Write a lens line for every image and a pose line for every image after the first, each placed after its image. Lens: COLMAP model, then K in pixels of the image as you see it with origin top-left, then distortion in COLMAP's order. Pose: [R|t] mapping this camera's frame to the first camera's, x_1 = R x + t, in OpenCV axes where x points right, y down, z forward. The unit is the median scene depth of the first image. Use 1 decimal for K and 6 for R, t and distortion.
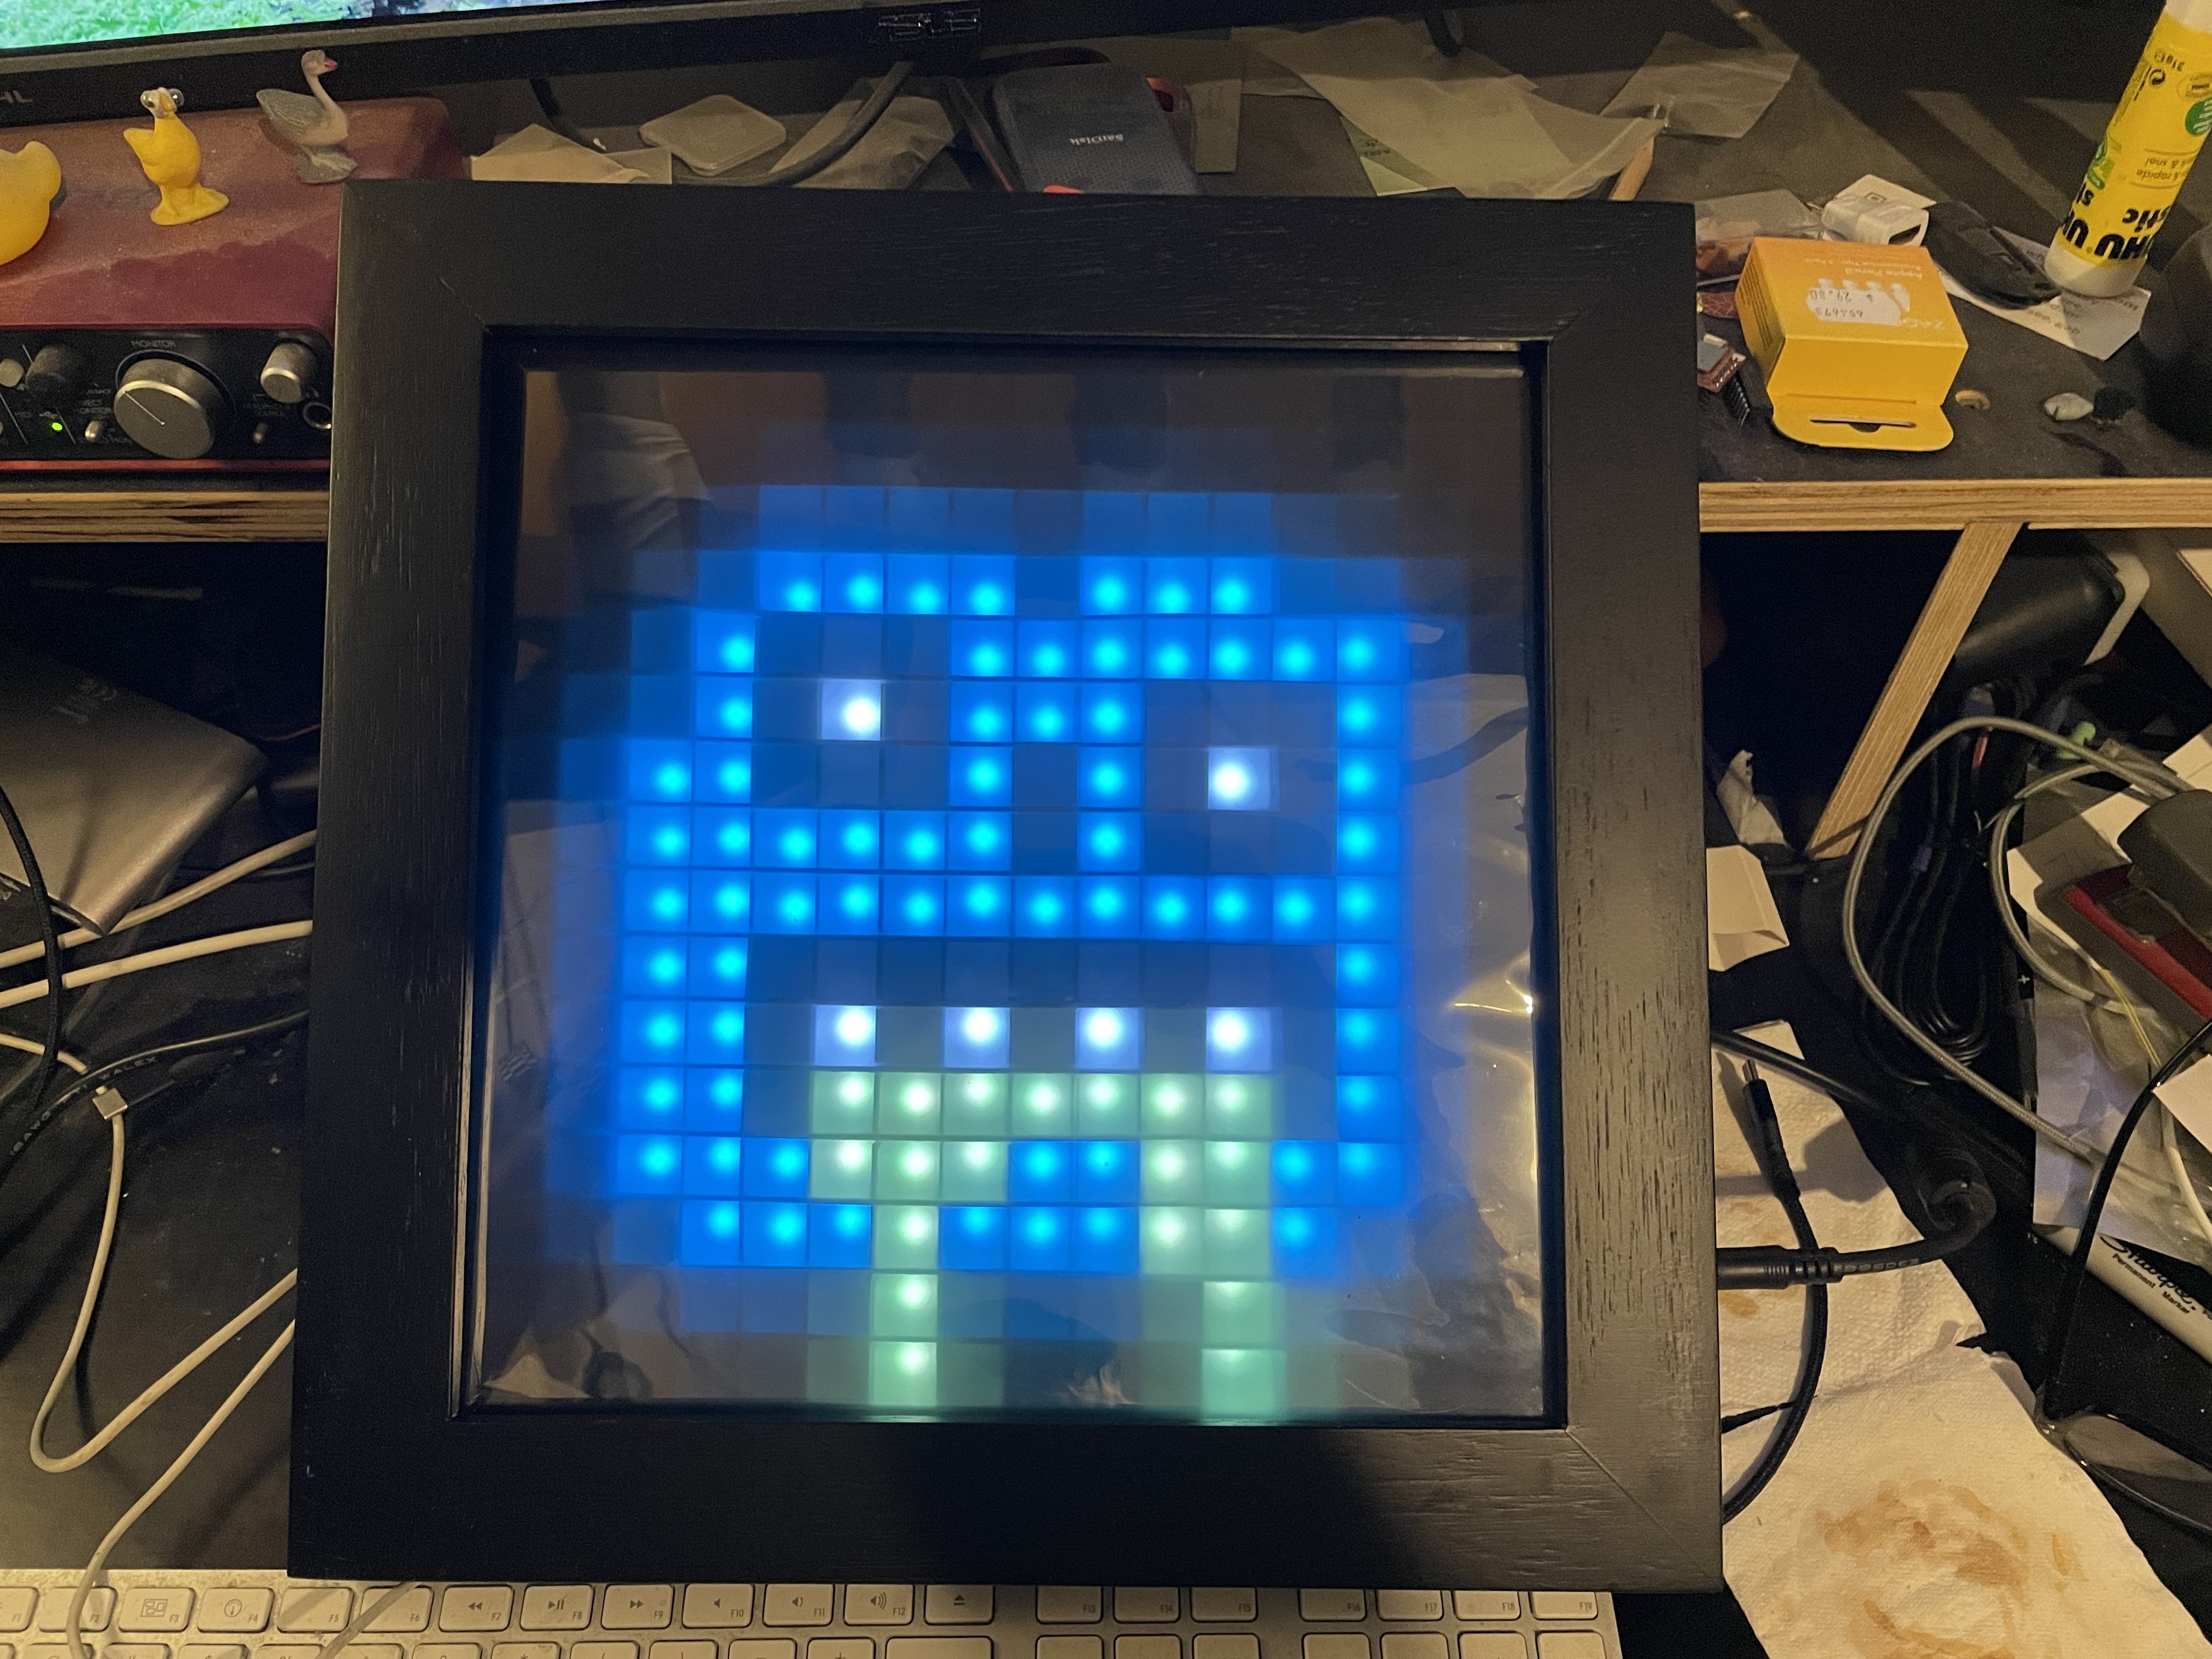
lens RADIAL K [[1672.1, 0, 1106.0], [0, 1672.1, 829.5], [0, 0, 1]] dist [0.063513, -0.103750]
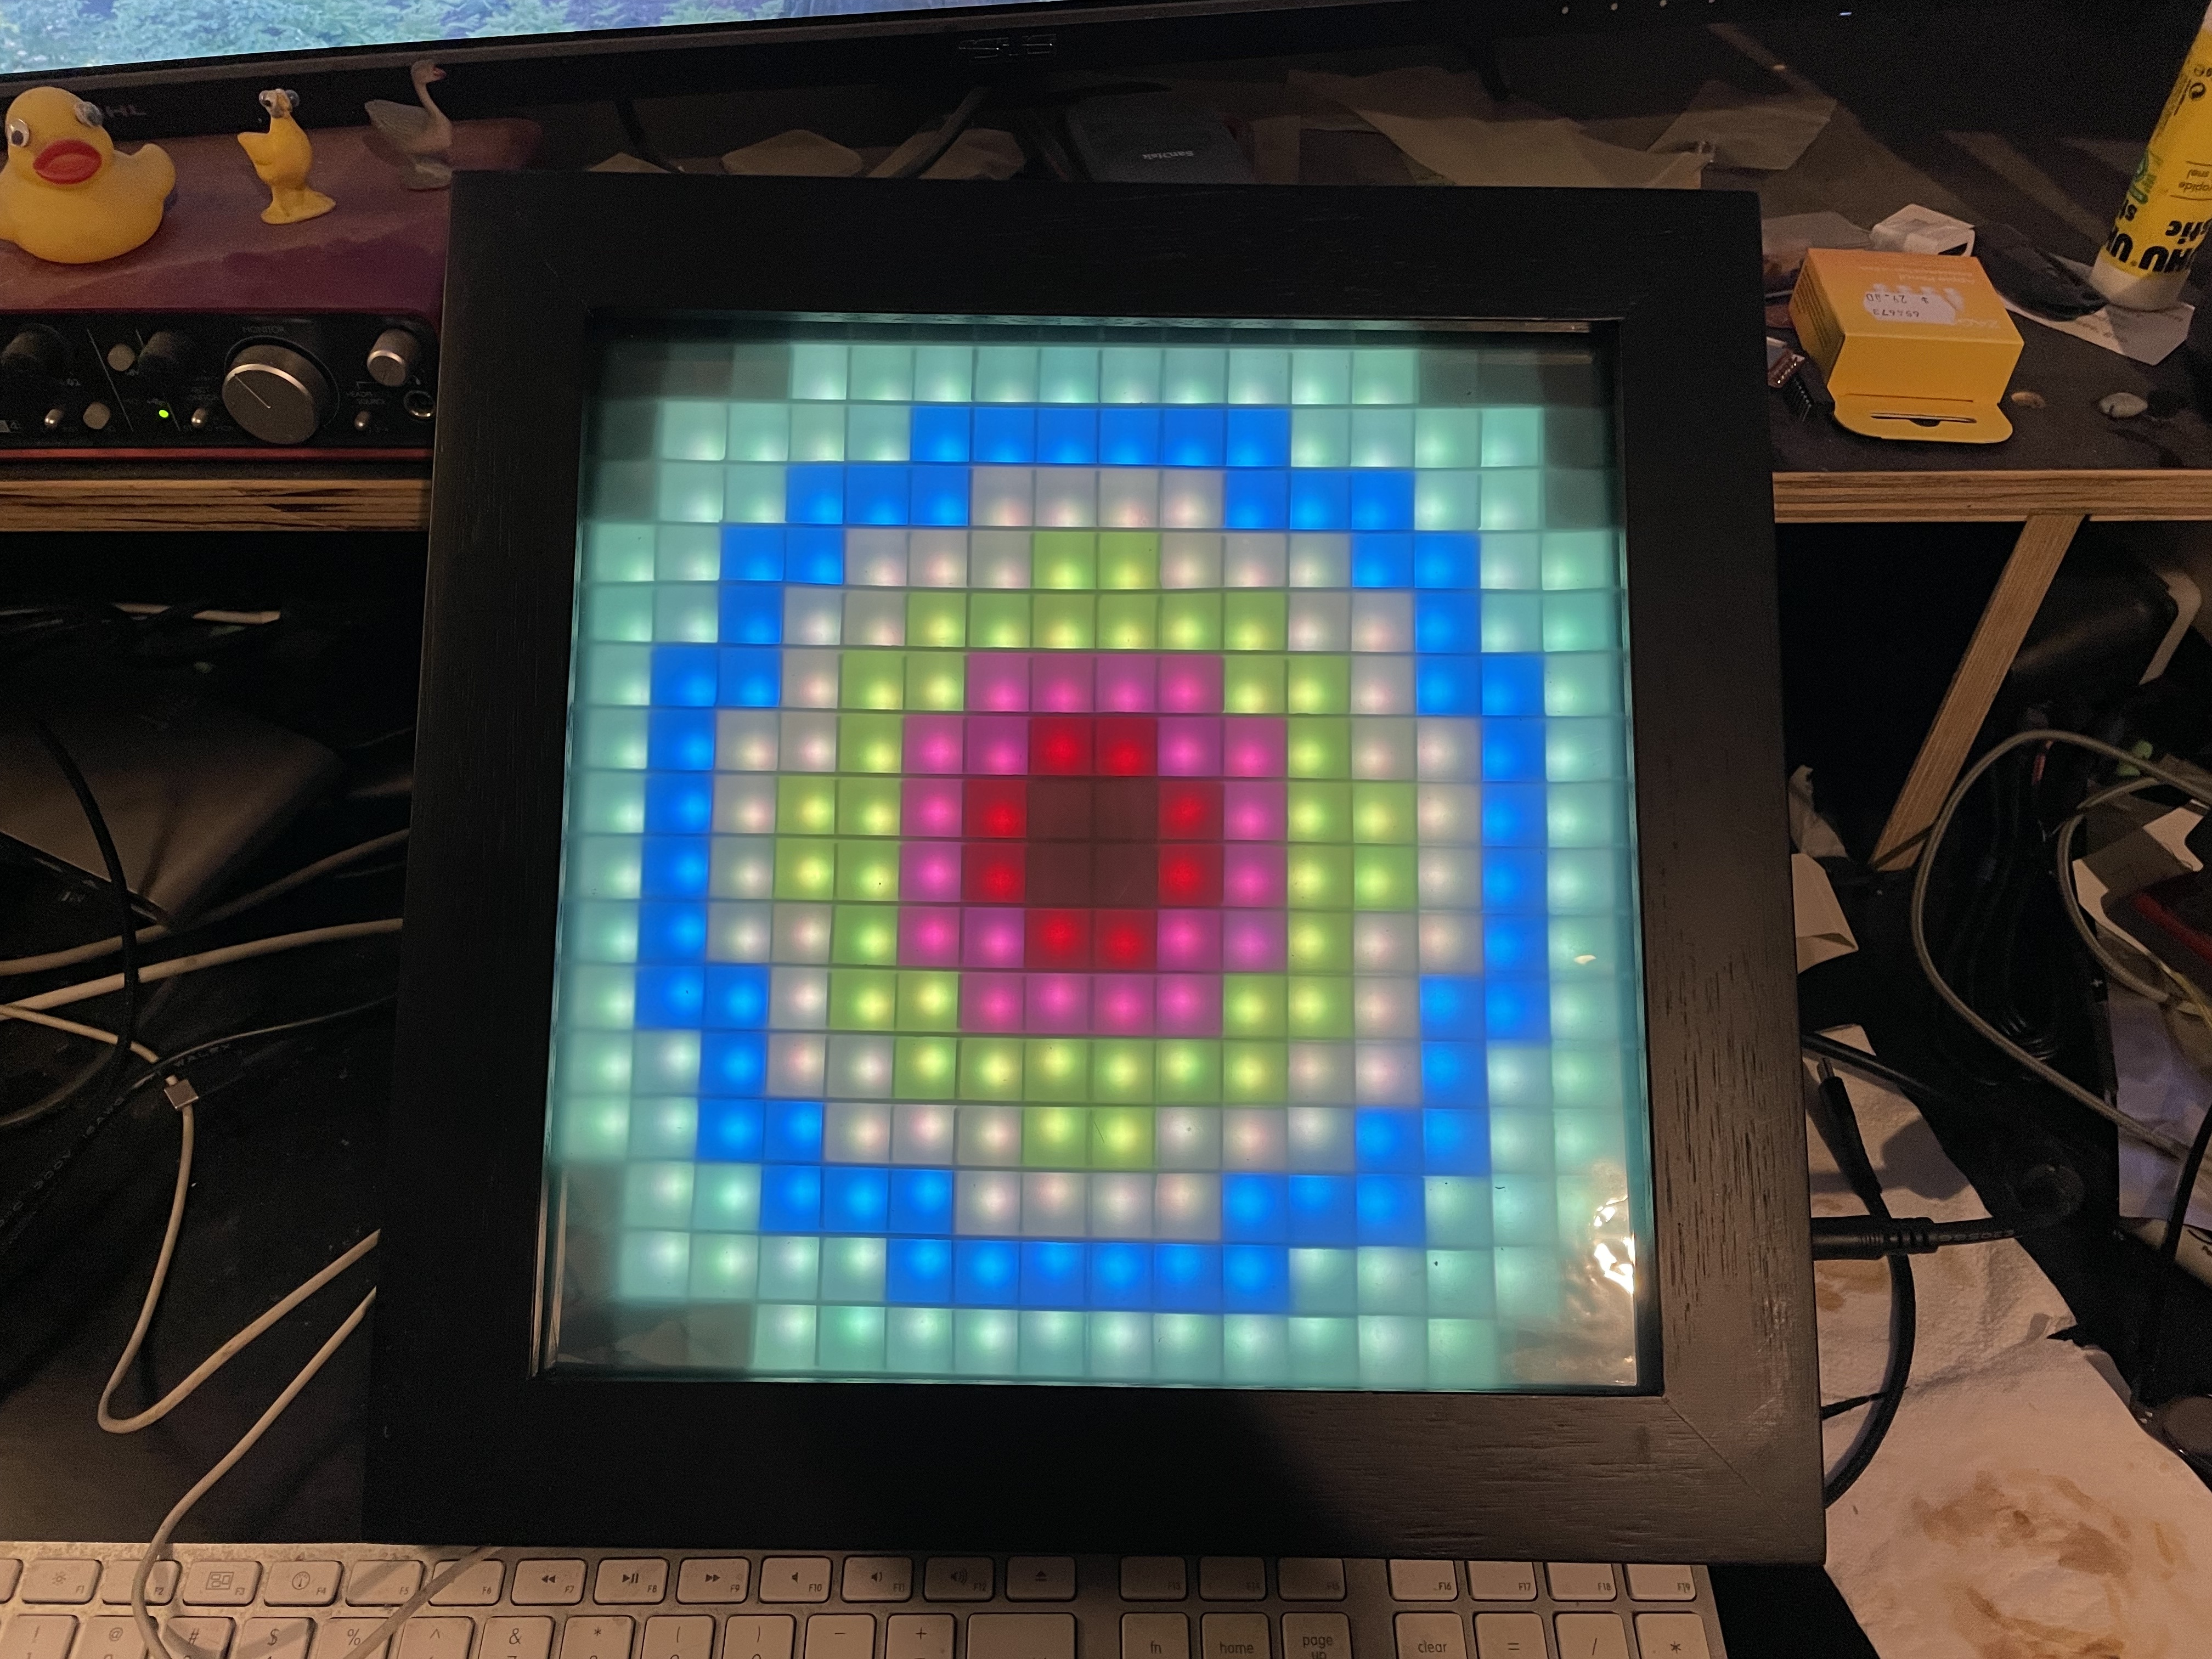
lens RADIAL K [[1673.4, 0, 1096.3], [0, 1673.4, 855.2], [0, 0, 1]] dist [0.057654, -0.096237]
pose [[0.999947, 0.001353, -0.010164, -0.039923], [-0.002038, 0.997704, -0.067697, 0.092582], [0.010049, 0.067714, 0.997654, -0.003394]]
